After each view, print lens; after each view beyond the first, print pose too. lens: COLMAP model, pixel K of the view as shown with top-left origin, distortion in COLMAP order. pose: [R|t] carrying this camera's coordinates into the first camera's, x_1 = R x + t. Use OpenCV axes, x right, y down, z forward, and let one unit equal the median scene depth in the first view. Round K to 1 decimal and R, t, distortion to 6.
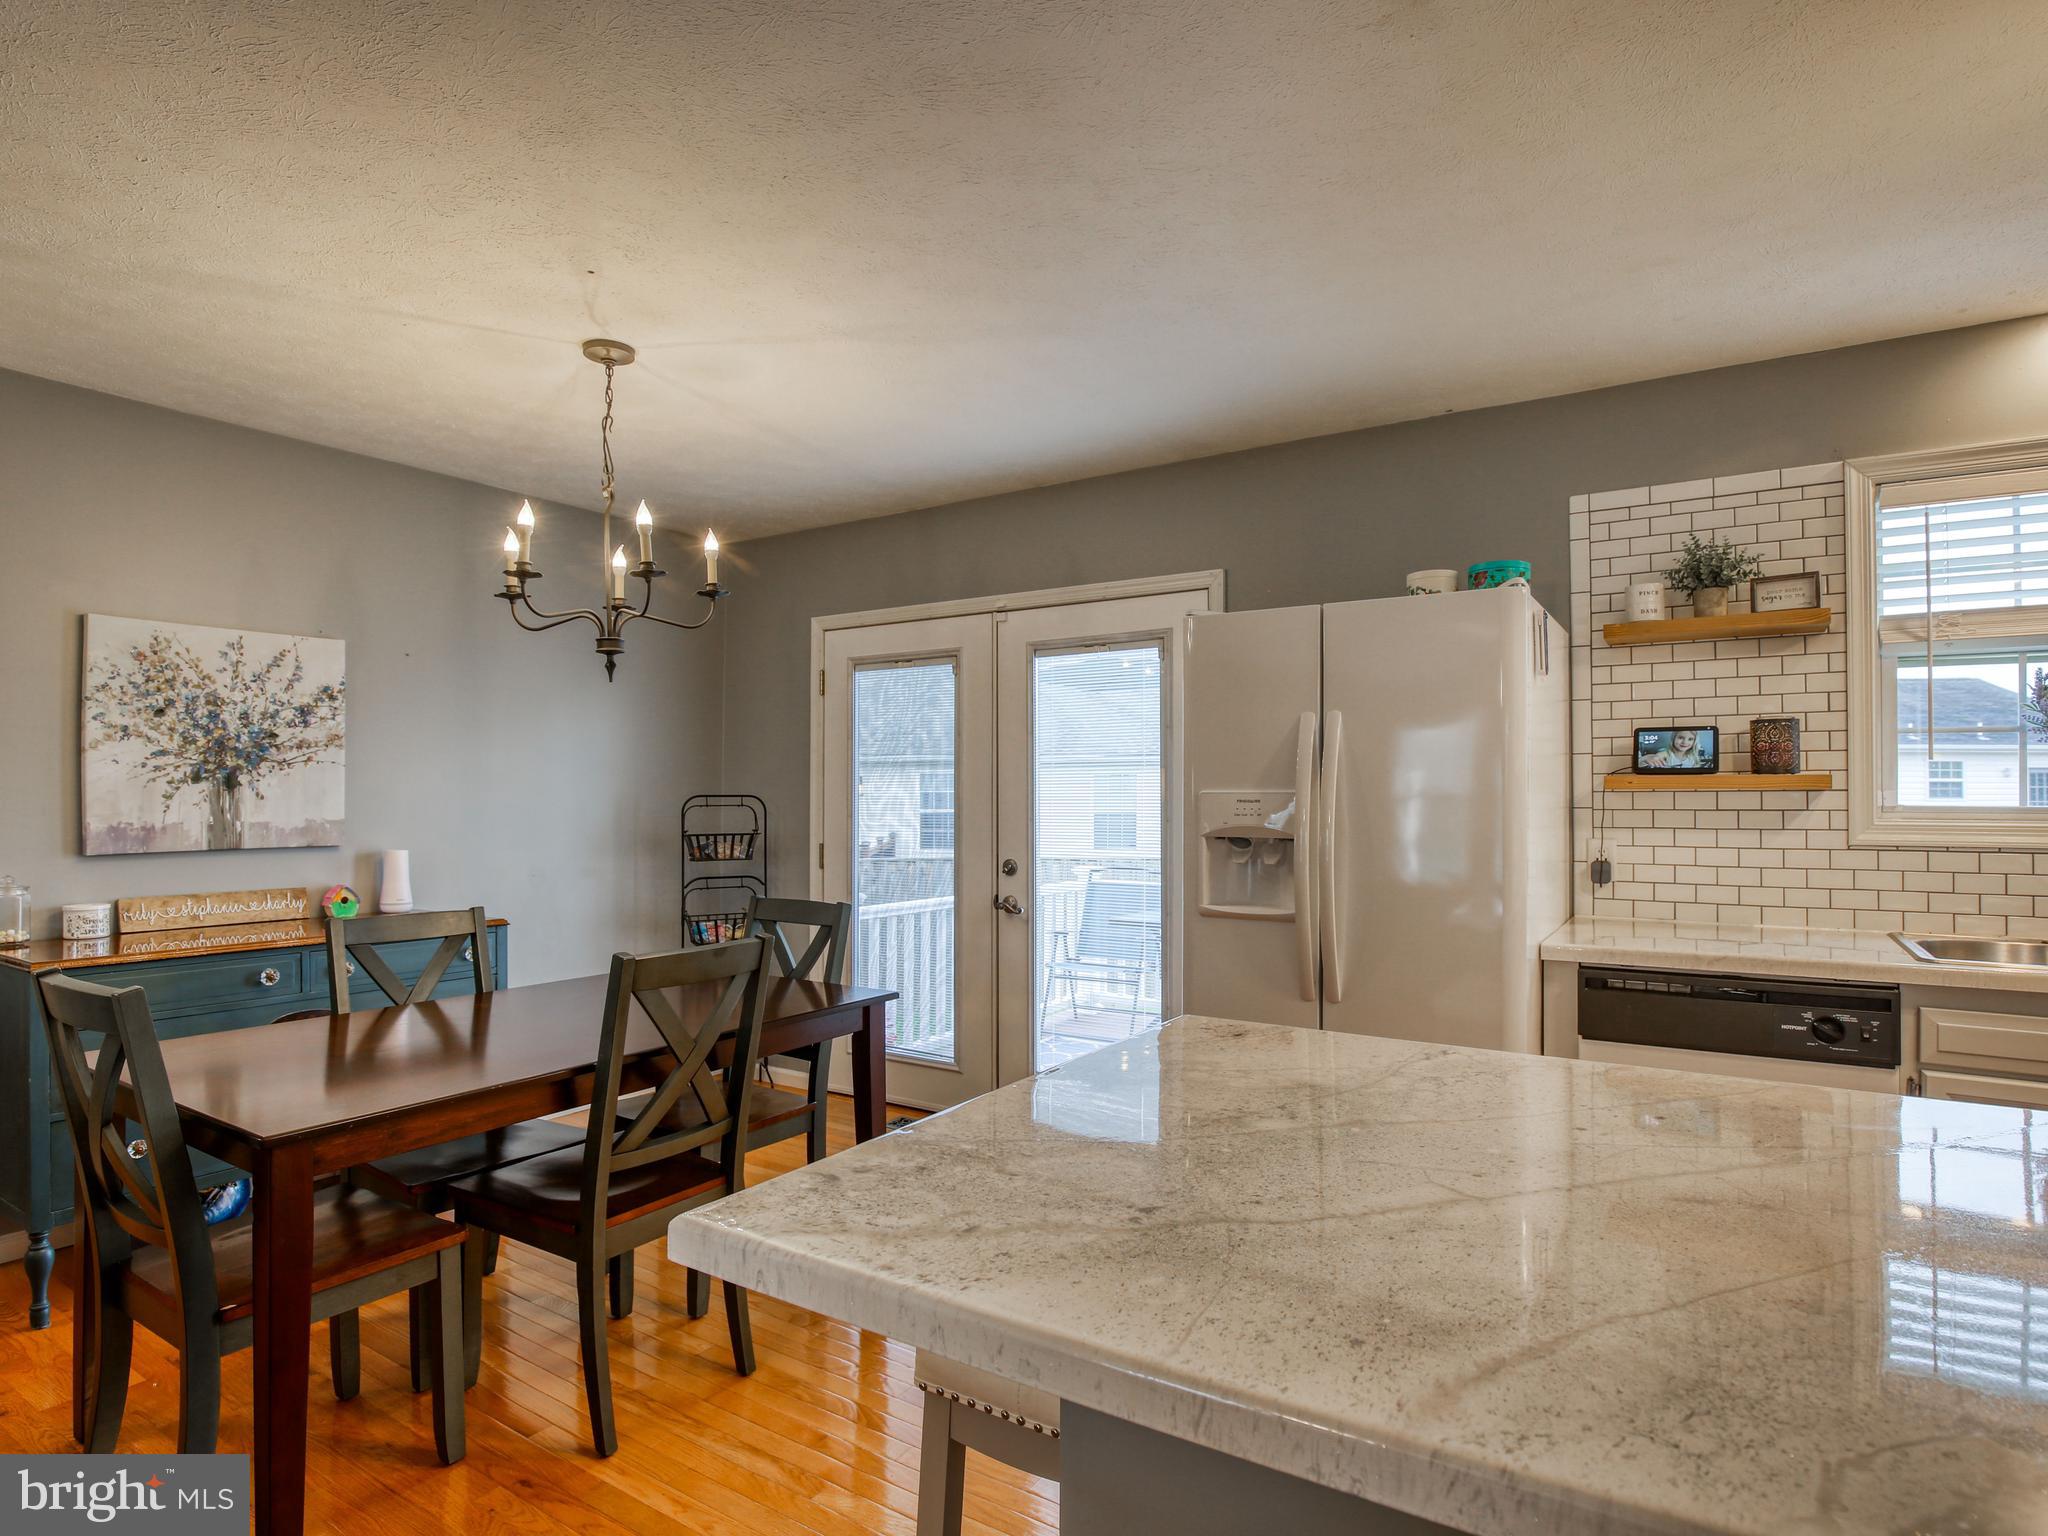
lens RADIAL K [[1074.4, 0, 1055.7], [0, 1074.4, 789.0], [0, 0, 1]] dist [-0.059101, 0.018837]
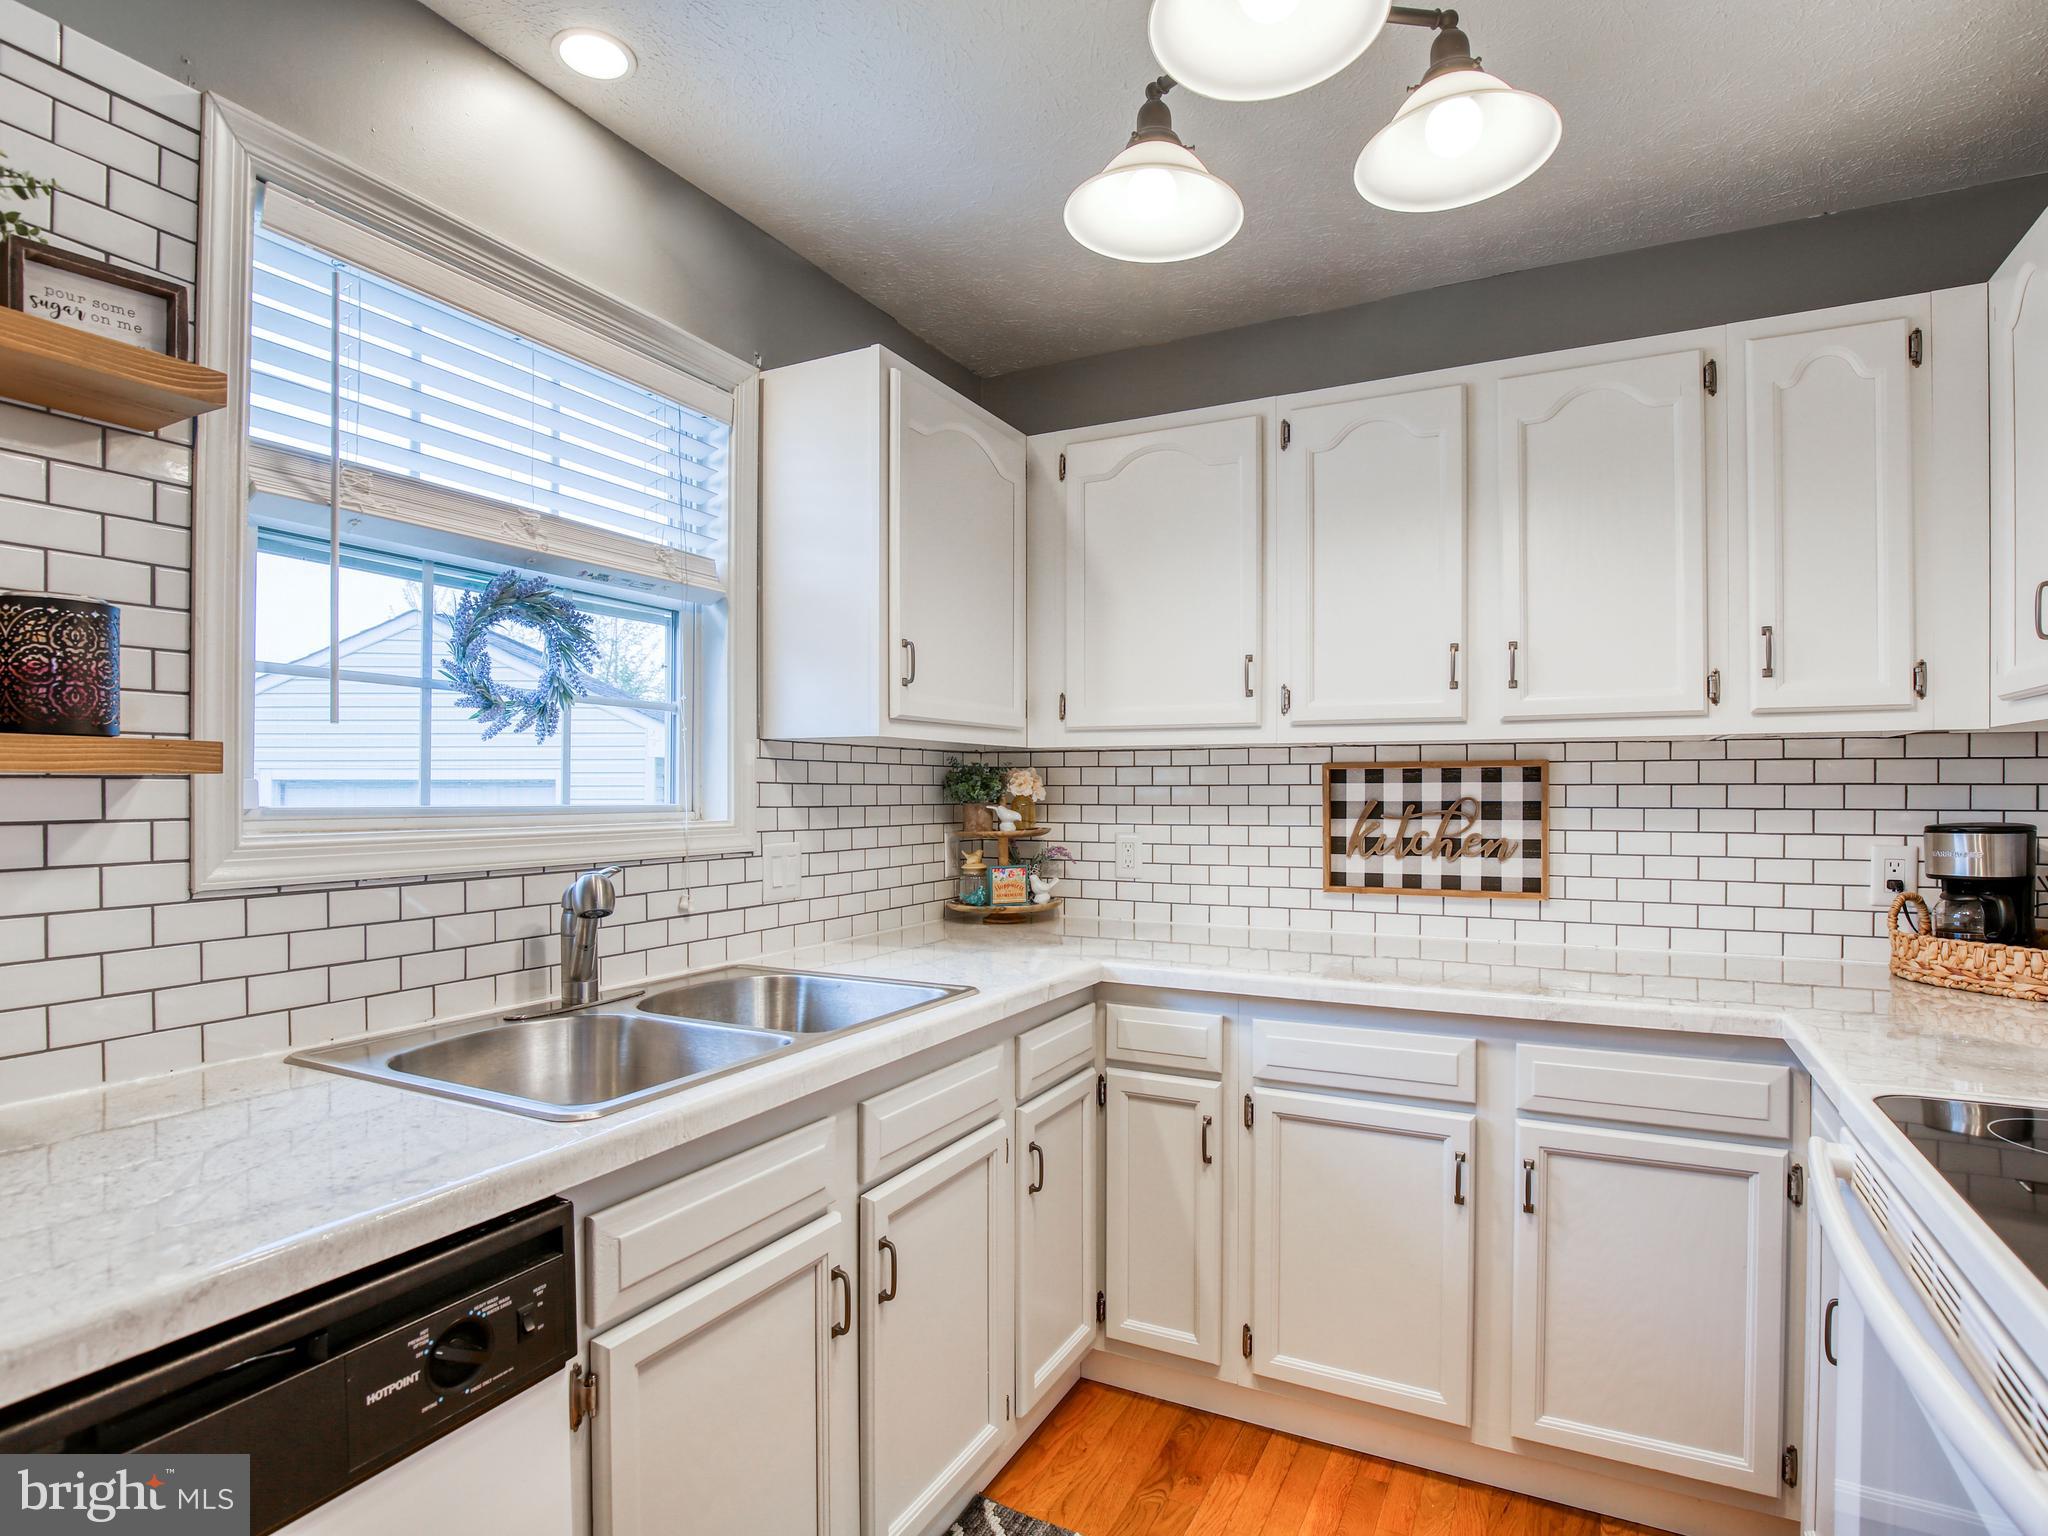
lens RADIAL K [[1074.4, 0, 1055.7], [0, 1074.4, 789.0], [0, 0, 1]] dist [-0.059101, 0.018837]
pose [[-0.100230, 0.000288, 0.994964, 0.246527], [-0.006470, 0.999979, -0.000941, 0.004438], [-0.994943, -0.006532, -0.100226, 0.655945]]
